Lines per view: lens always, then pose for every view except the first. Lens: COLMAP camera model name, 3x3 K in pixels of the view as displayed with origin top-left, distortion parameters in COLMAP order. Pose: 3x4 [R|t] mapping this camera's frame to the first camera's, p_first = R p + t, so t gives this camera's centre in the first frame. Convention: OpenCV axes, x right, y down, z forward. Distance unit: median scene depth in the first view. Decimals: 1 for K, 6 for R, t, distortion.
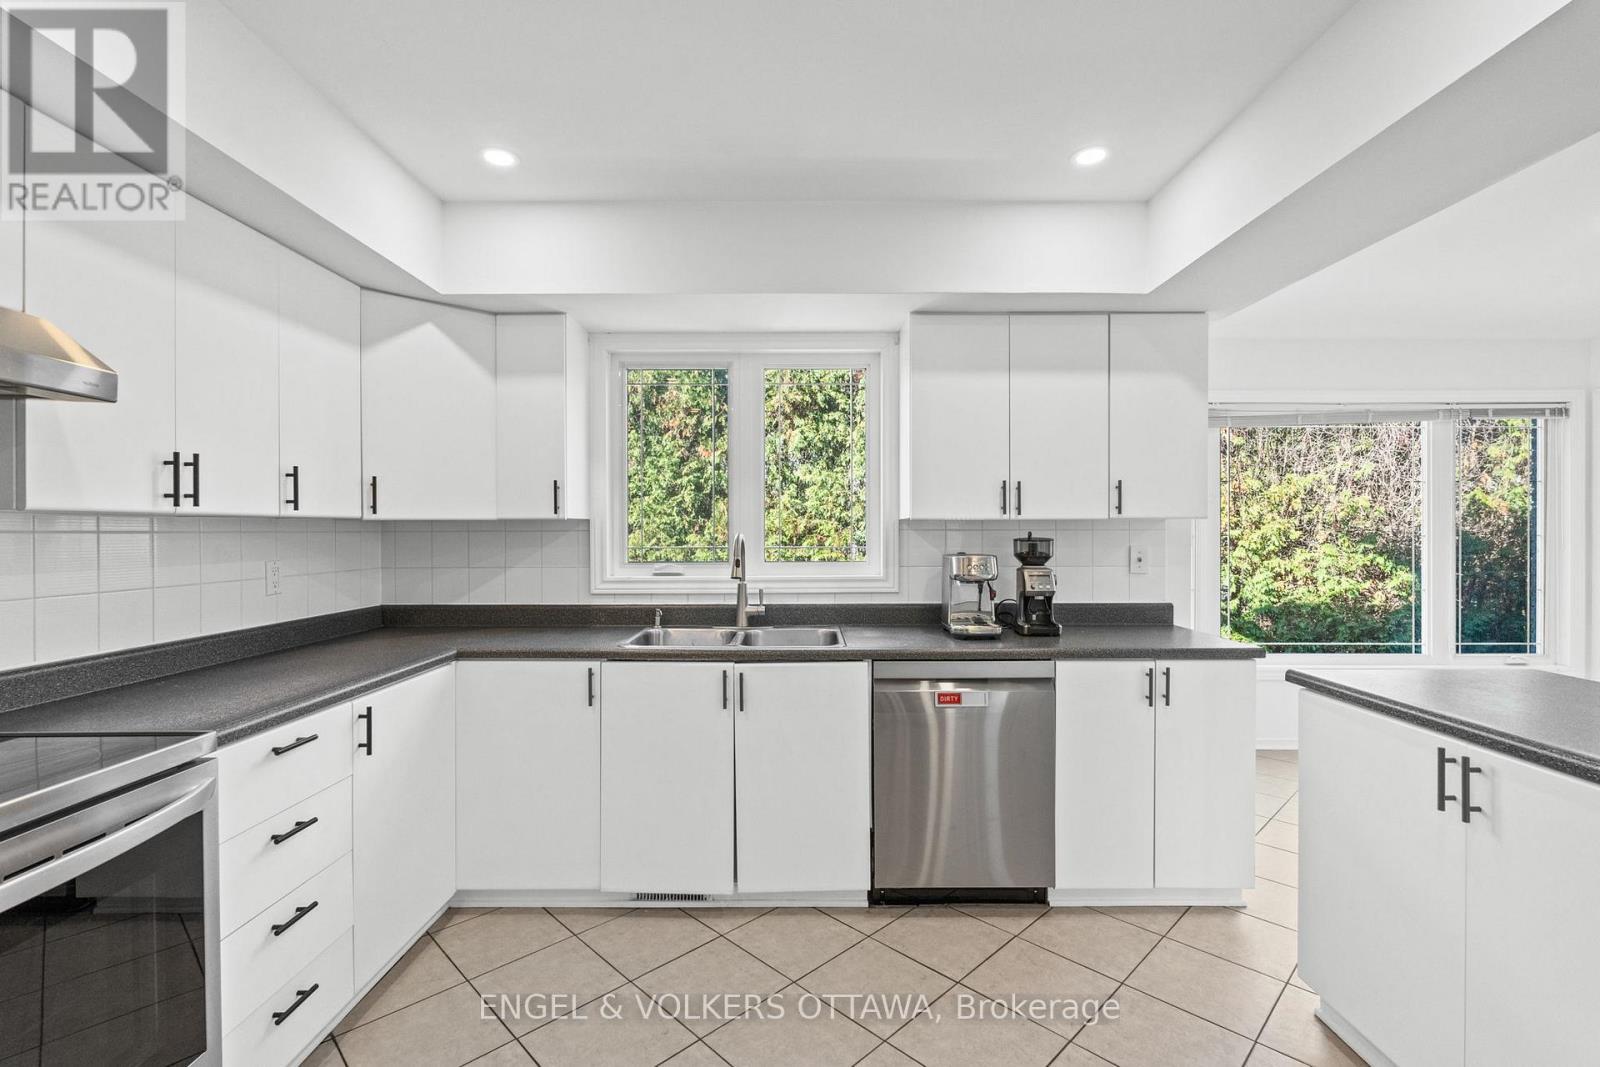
lens RADIAL K [[723.4, 0, 808.0], [0, 723.4, 535.2], [0, 0, 1]] dist [-0.000699, 0.000203]
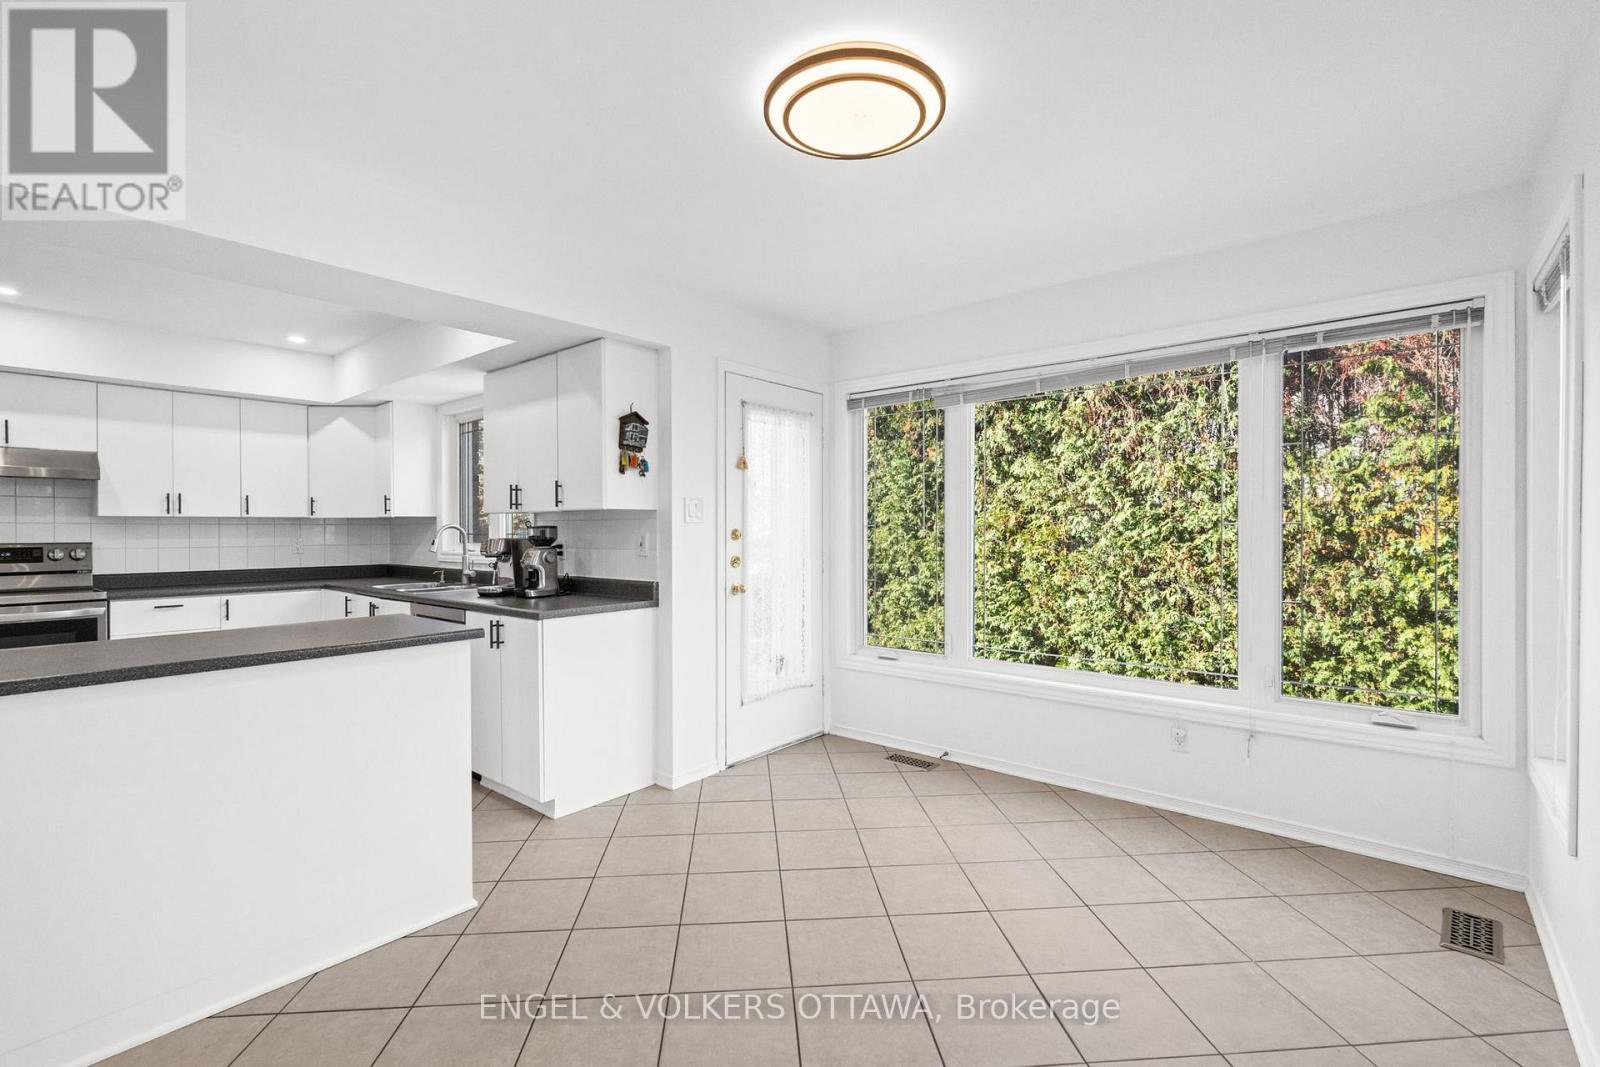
lens RADIAL K [[710.1, 0, 800.0], [0, 710.1, 533.5], [0, 0, 1]] dist [-0.001034, -0.000190]
pose [[0.752199, 0.006699, -0.658902, 1.518363], [-0.005201, 0.999978, 0.004229, 0.004934], [0.658916, 0.000246, 0.752216, 0.339108]]
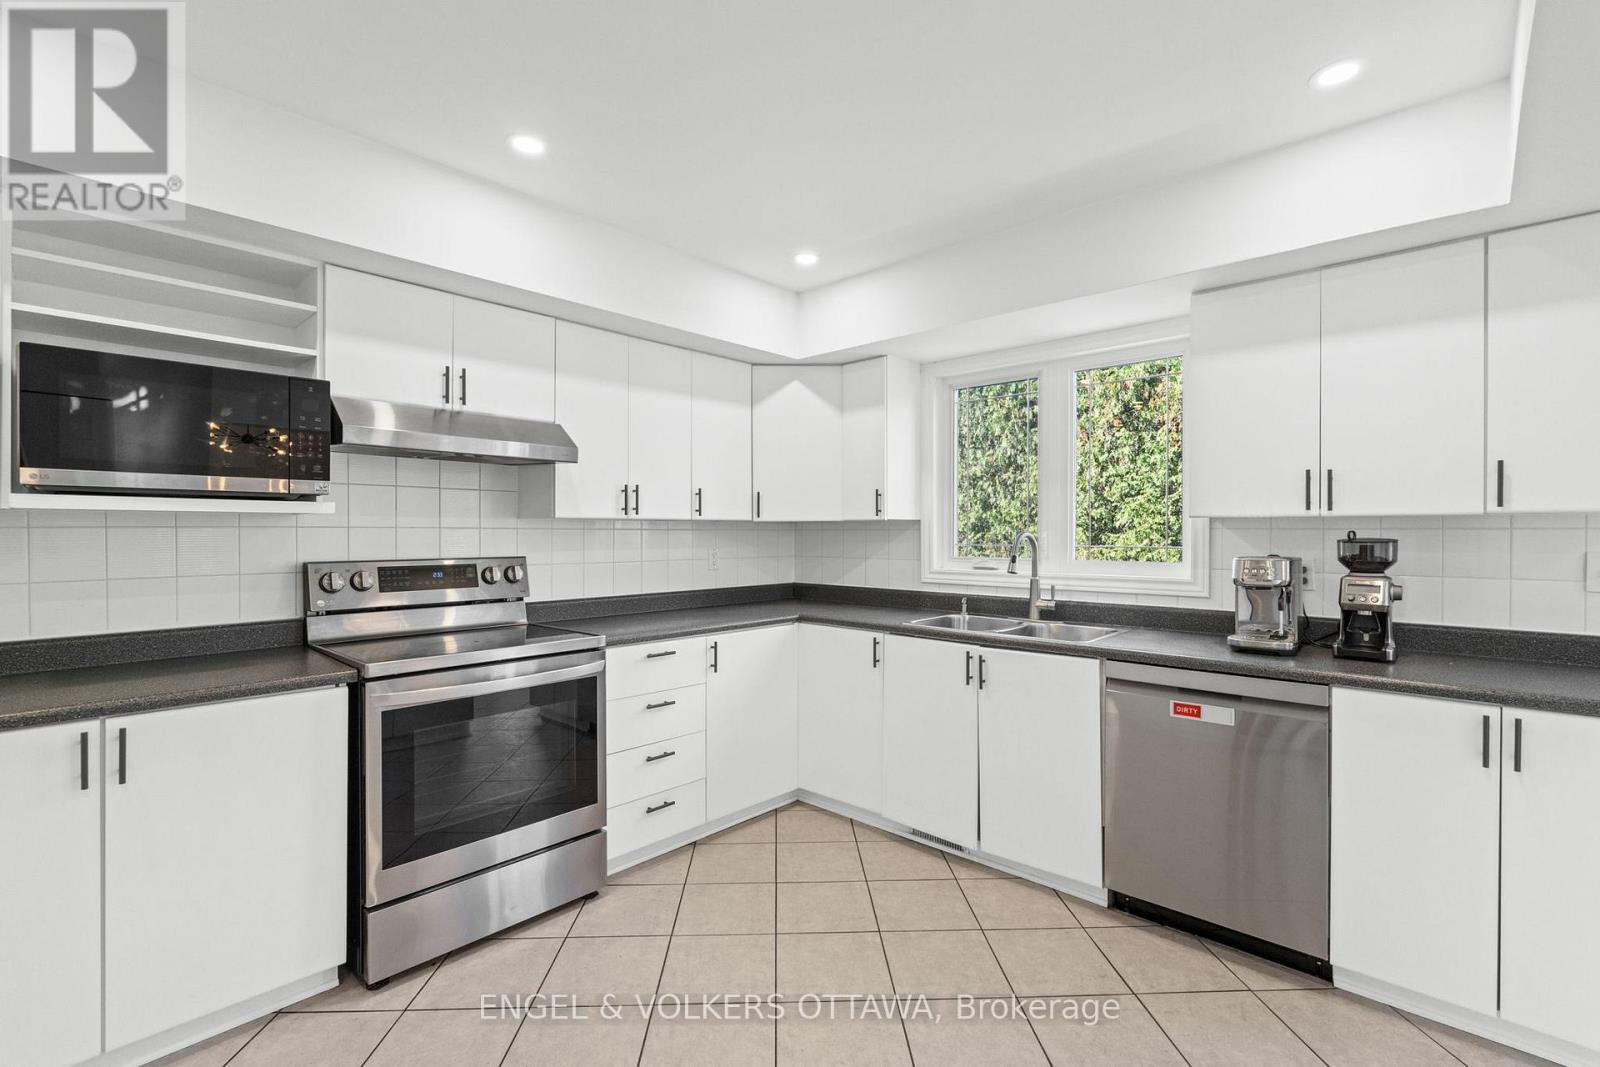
lens RADIAL K [[723.4, 0, 808.0], [0, 723.4, 535.2], [0, 0, 1]] dist [-0.000699, 0.000203]
pose [[0.735814, 0.005644, -0.677160, 0.401226], [-0.006685, 0.999977, 0.001071, 0.003402], [0.677150, 0.003739, 0.735835, -0.010587]]
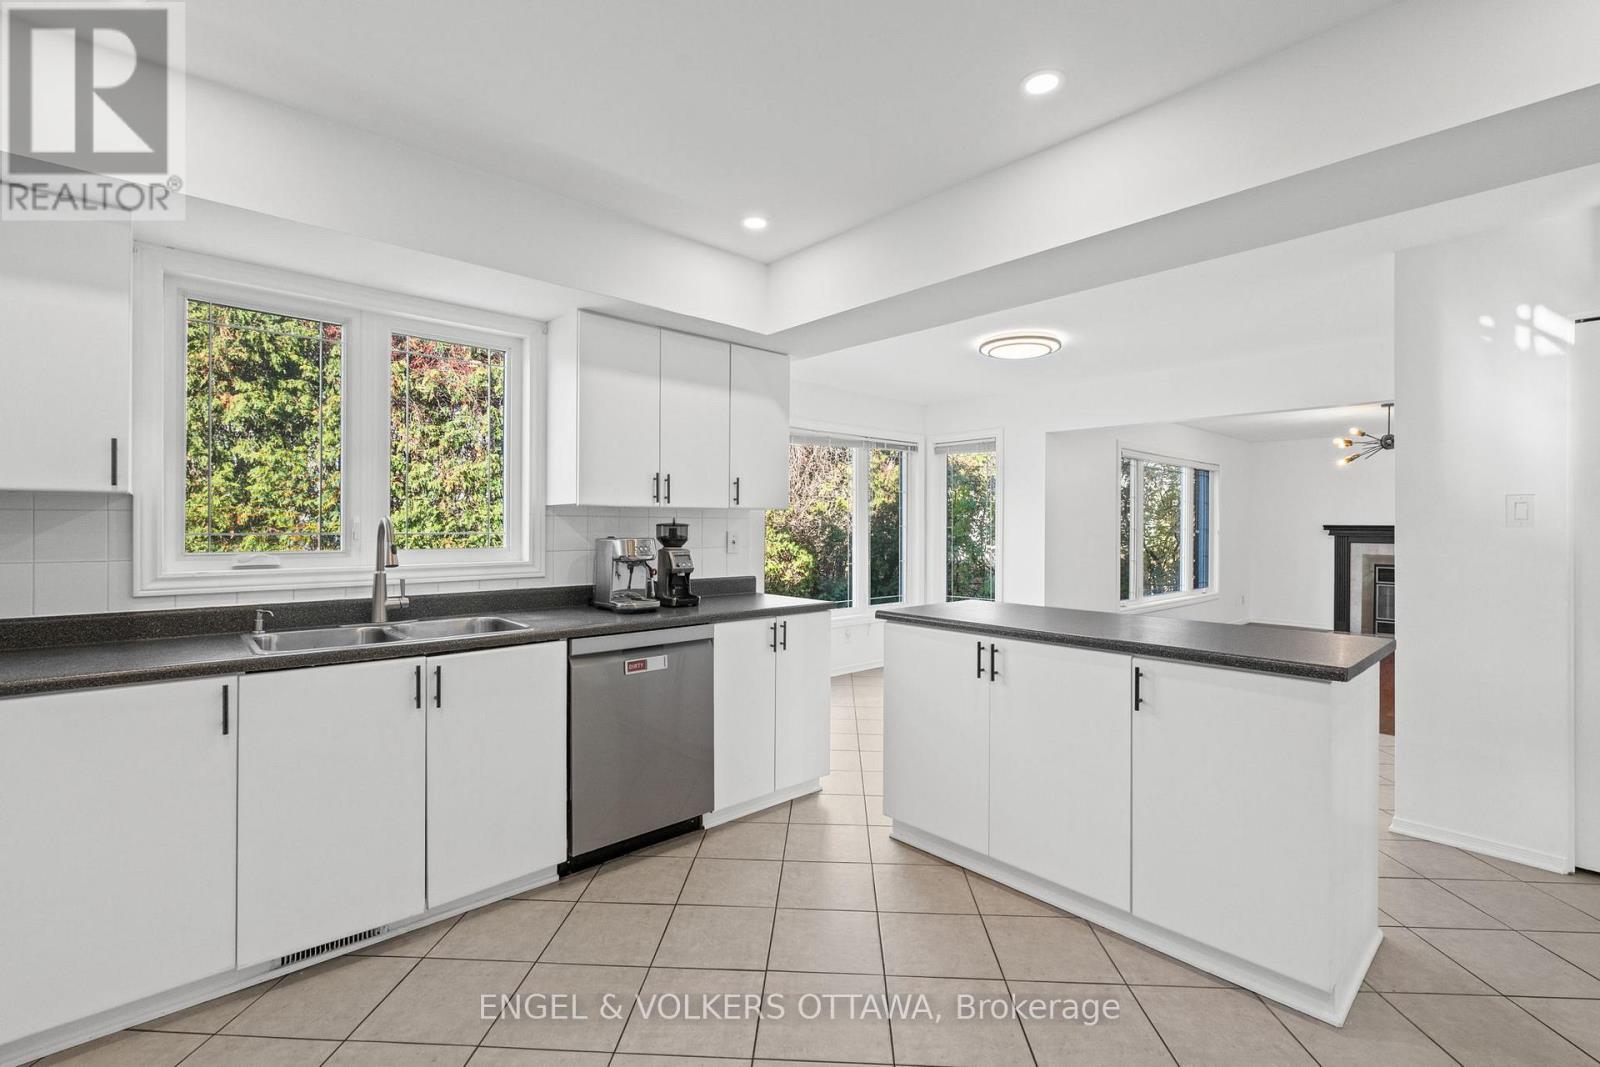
lens RADIAL K [[707.2, 0, 801.9], [0, 707.2, 526.1], [0, 0, 1]] dist [0.000562, 0.000212]
pose [[0.740466, 0.003807, 0.672083, -0.302167], [0.000452, 0.999981, -0.006163, 0.014983], [-0.672093, 0.004867, 0.740451, 0.018000]]
